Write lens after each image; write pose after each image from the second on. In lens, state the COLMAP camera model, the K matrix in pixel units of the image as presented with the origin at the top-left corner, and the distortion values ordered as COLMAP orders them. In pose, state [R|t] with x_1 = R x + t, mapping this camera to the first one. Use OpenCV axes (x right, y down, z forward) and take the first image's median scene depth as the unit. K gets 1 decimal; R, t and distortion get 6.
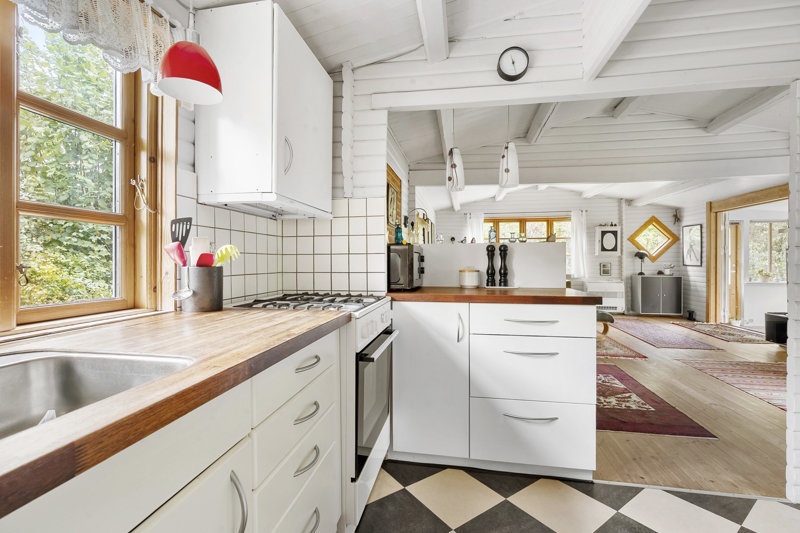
lens RADIAL K [[364.1, 0, 396.2], [0, 364.1, 264.8], [0, 0, 1]] dist [-0.002365, 0.000304]
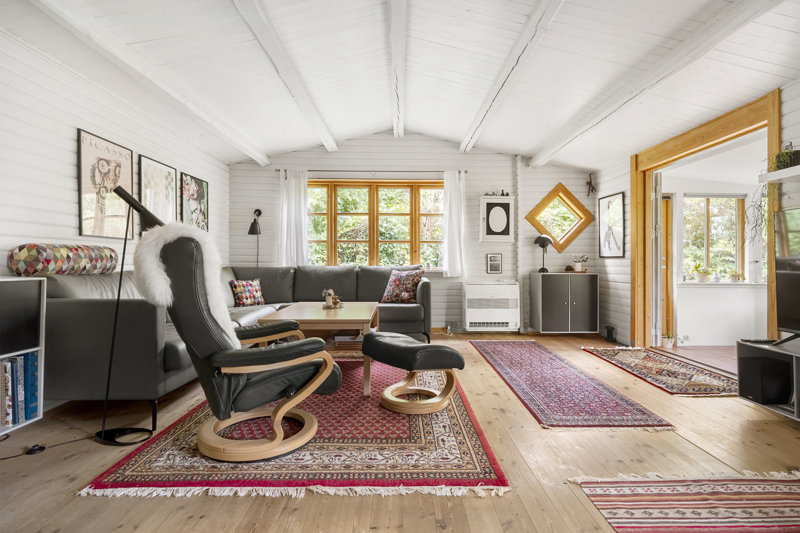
lens RADIAL K [[395.0, 0, 402.2], [0, 395.0, 263.1], [0, 0, 1]] dist [-0.021335, -0.000330]
pose [[0.981405, 0.004533, 0.191896, 0.297677], [-0.002424, 0.999934, -0.011224, 0.020741], [-0.191935, 0.010550, 0.981351, 0.365931]]
